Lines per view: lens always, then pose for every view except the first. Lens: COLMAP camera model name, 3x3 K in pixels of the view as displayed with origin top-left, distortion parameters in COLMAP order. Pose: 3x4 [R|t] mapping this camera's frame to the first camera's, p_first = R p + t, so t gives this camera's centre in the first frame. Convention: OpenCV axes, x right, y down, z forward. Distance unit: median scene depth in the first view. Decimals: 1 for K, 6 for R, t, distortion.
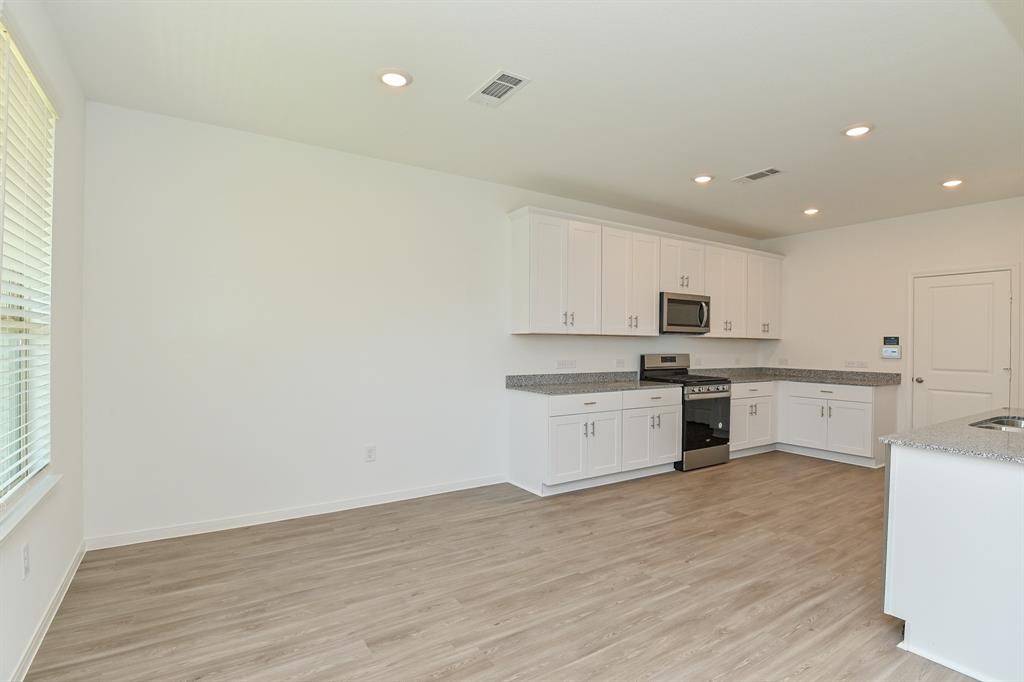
lens RADIAL K [[505.1, 0, 517.8], [0, 505.1, 344.5], [0, 0, 1]] dist [-0.022476, -0.003977]
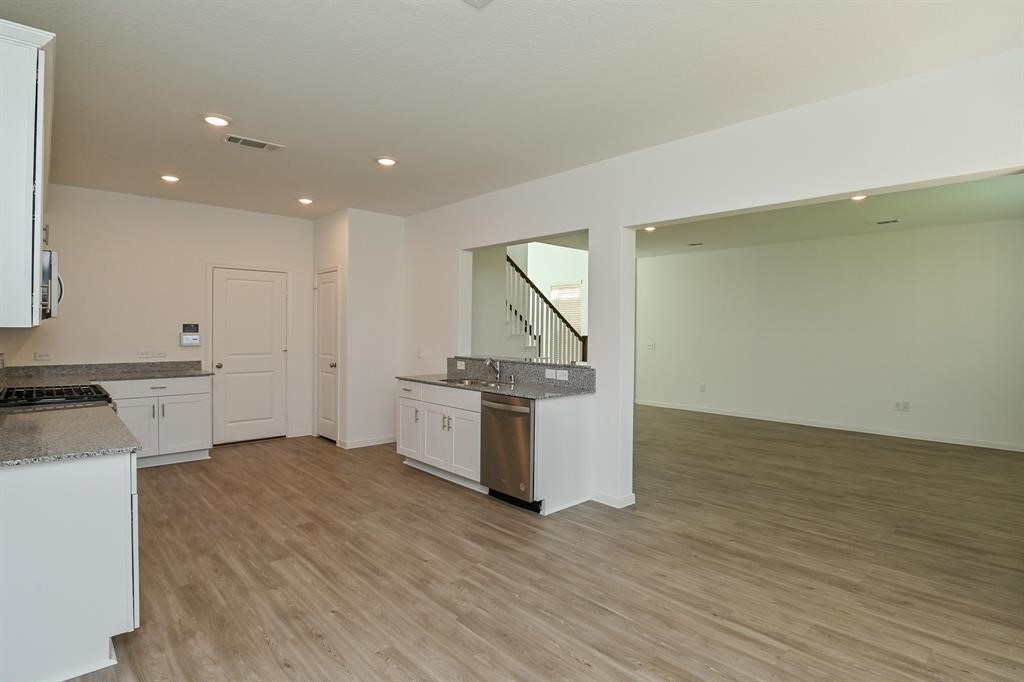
lens RADIAL K [[524.2, 0, 535.3], [0, 524.2, 330.0], [0, 0, 1]] dist [-0.019873, -0.005006]
pose [[-0.183724, -0.014480, 0.982871, -0.561215], [-0.007435, 0.999883, 0.013341, -0.033137], [-0.982950, -0.004856, -0.183810, 0.765741]]
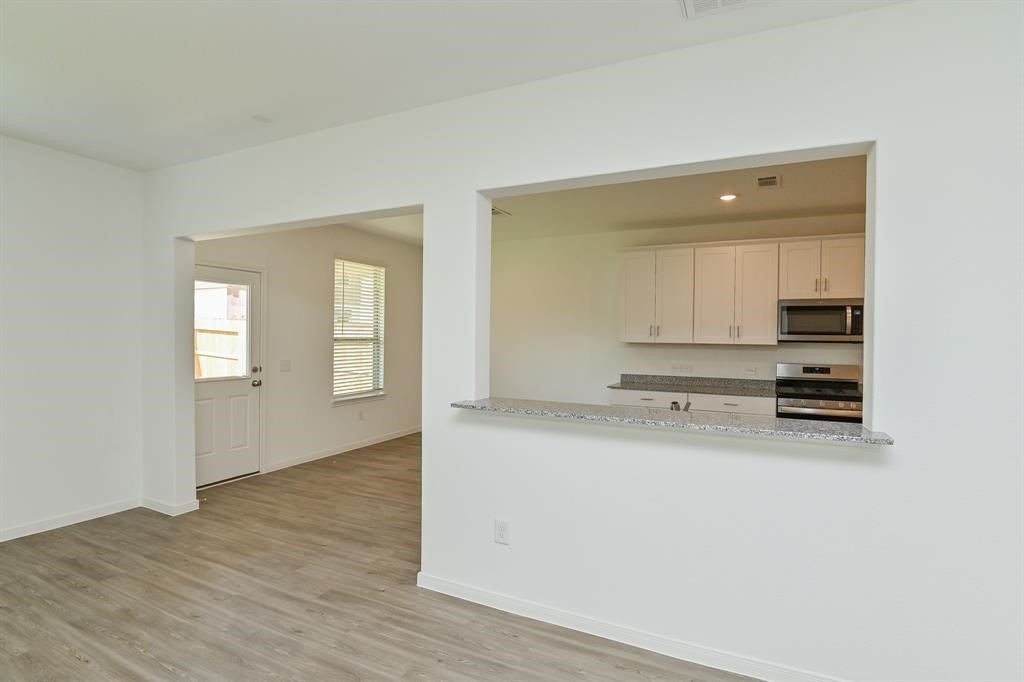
lens RADIAL K [[505.1, 0, 515.6], [0, 505.1, 340.1], [0, 0, 1]] dist [-0.022476, -0.003977]
pose [[0.510422, 0.003262, -0.859918, 1.199811], [-0.009588, 0.999952, -0.001899, -0.027711], [0.859871, 0.009214, 0.510429, 0.094687]]
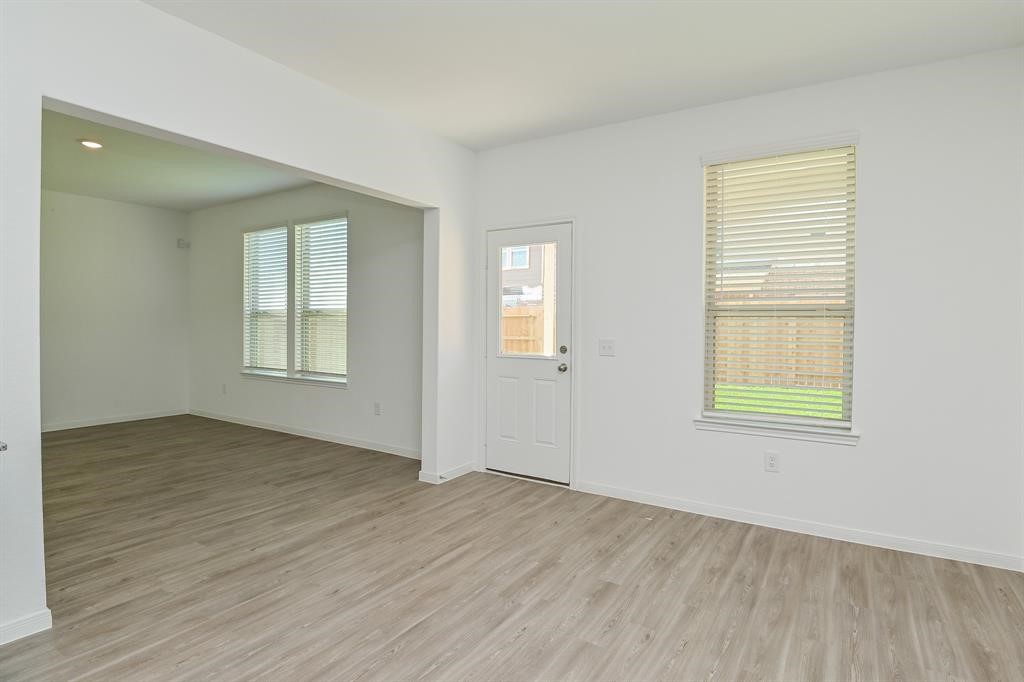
lens RADIAL K [[505.1, 0, 542.6], [0, 505.1, 348.9], [0, 0, 1]] dist [-0.022476, -0.003977]
pose [[-0.899461, -0.001852, -0.436997, 0.194463], [-0.021841, 0.998932, 0.040722, 0.010647], [0.436455, 0.046173, -0.898541, 1.084910]]
